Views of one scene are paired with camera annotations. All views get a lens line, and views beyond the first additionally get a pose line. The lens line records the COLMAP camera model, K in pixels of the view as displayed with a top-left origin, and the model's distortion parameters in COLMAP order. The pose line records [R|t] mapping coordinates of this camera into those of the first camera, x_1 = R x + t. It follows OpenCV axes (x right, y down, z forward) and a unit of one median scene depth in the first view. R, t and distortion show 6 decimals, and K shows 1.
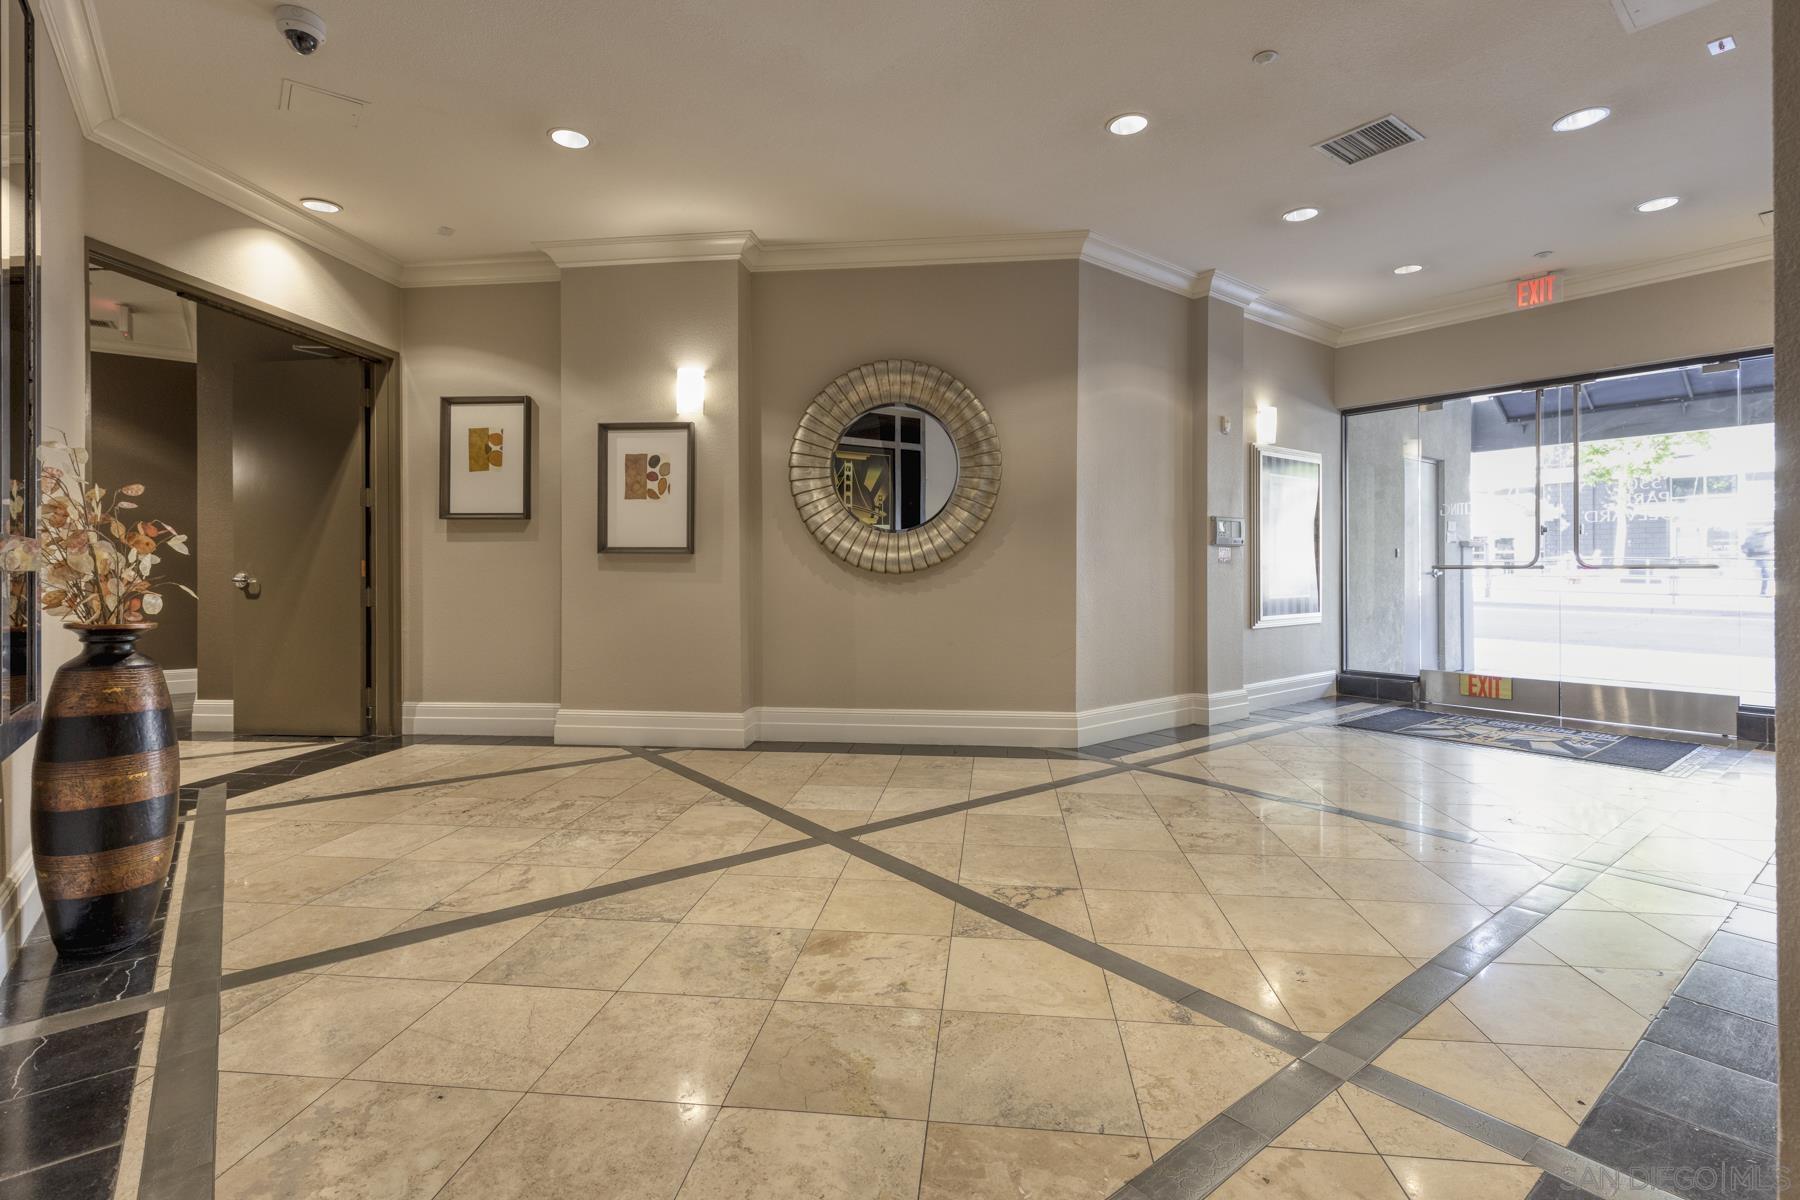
lens RADIAL K [[836.9, 0, 889.3], [0, 836.9, 595.3], [0, 0, 1]] dist [0.002451, -0.000209]
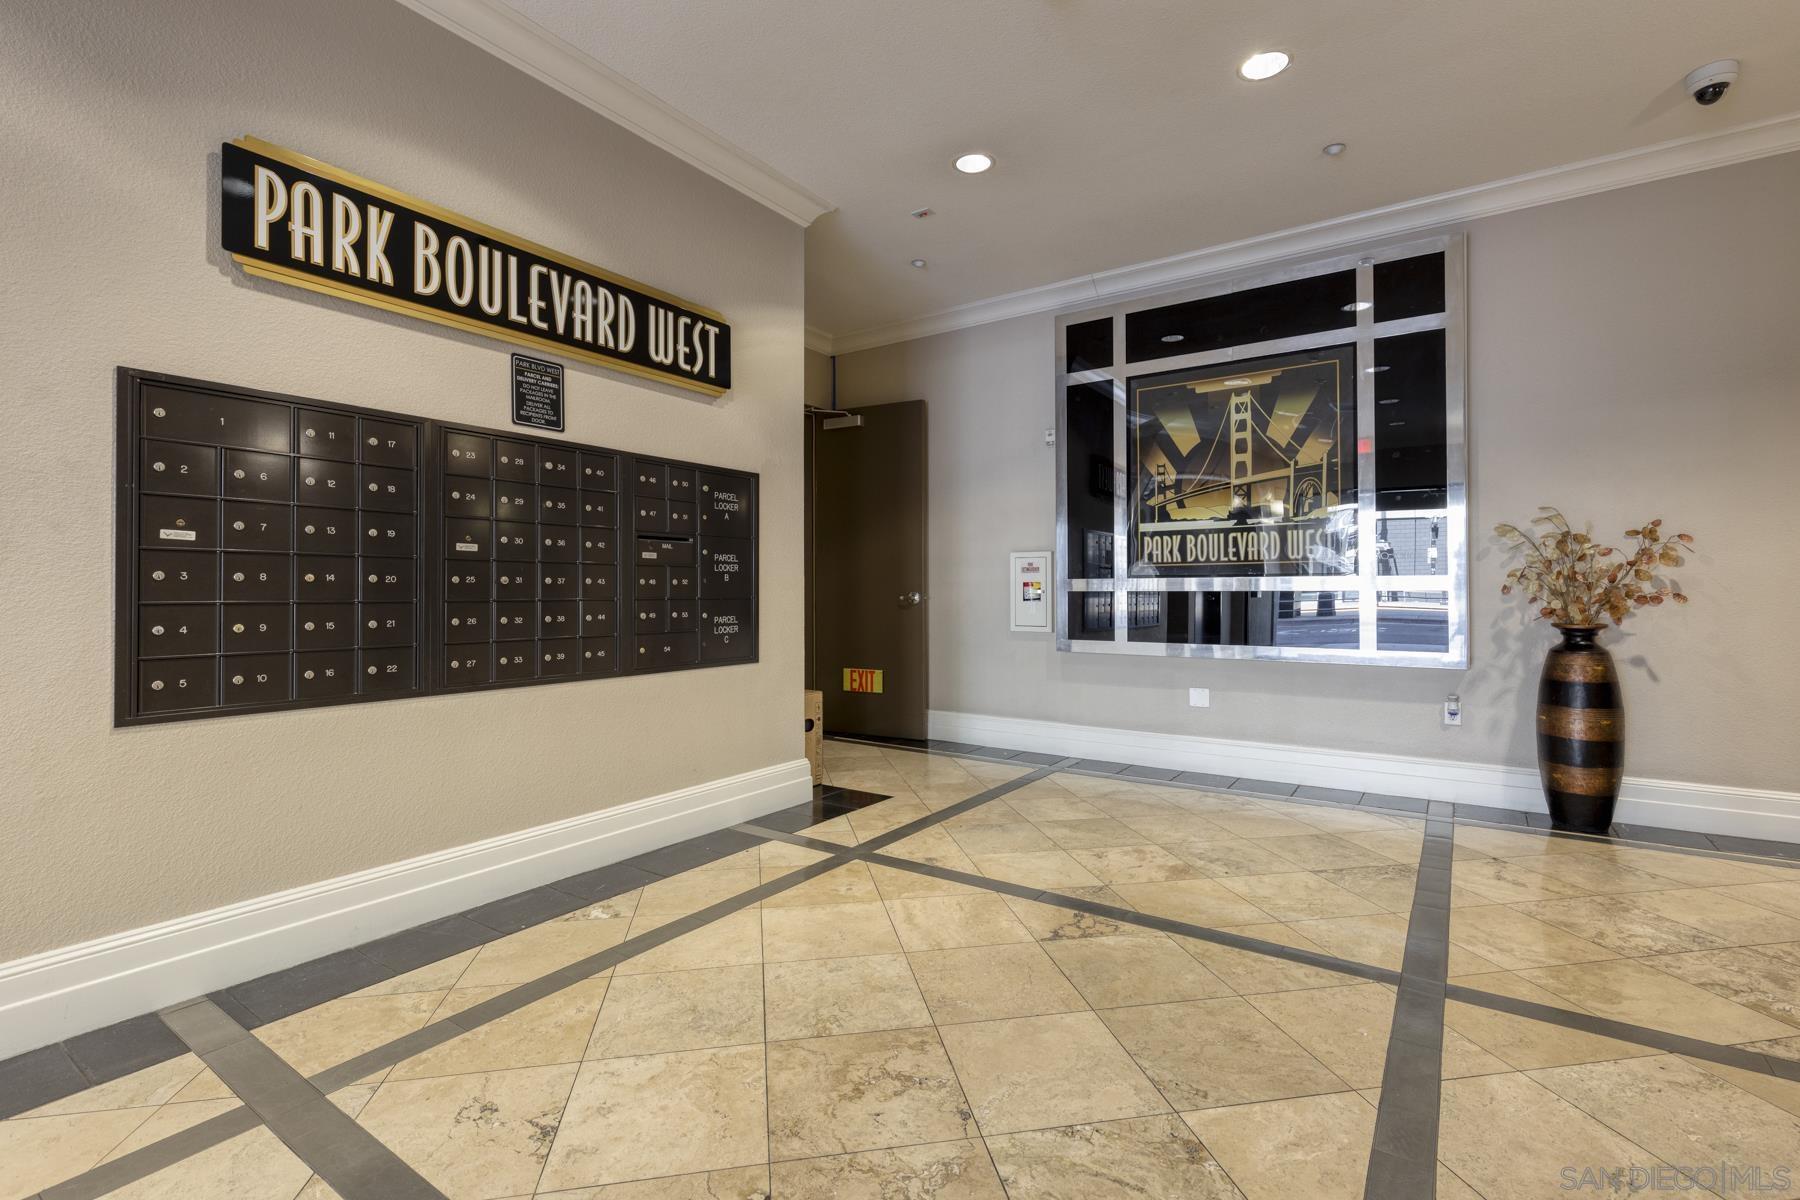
lens RADIAL K [[810.0, 0, 889.8], [0, 810.0, 577.6], [0, 0, 1]] dist [0.001770, -0.000201]
pose [[-0.956330, -0.000342, -0.292288, 0.649391], [-0.004085, 0.999917, 0.012198, -0.056629], [0.292259, 0.012859, -0.956253, 1.813951]]
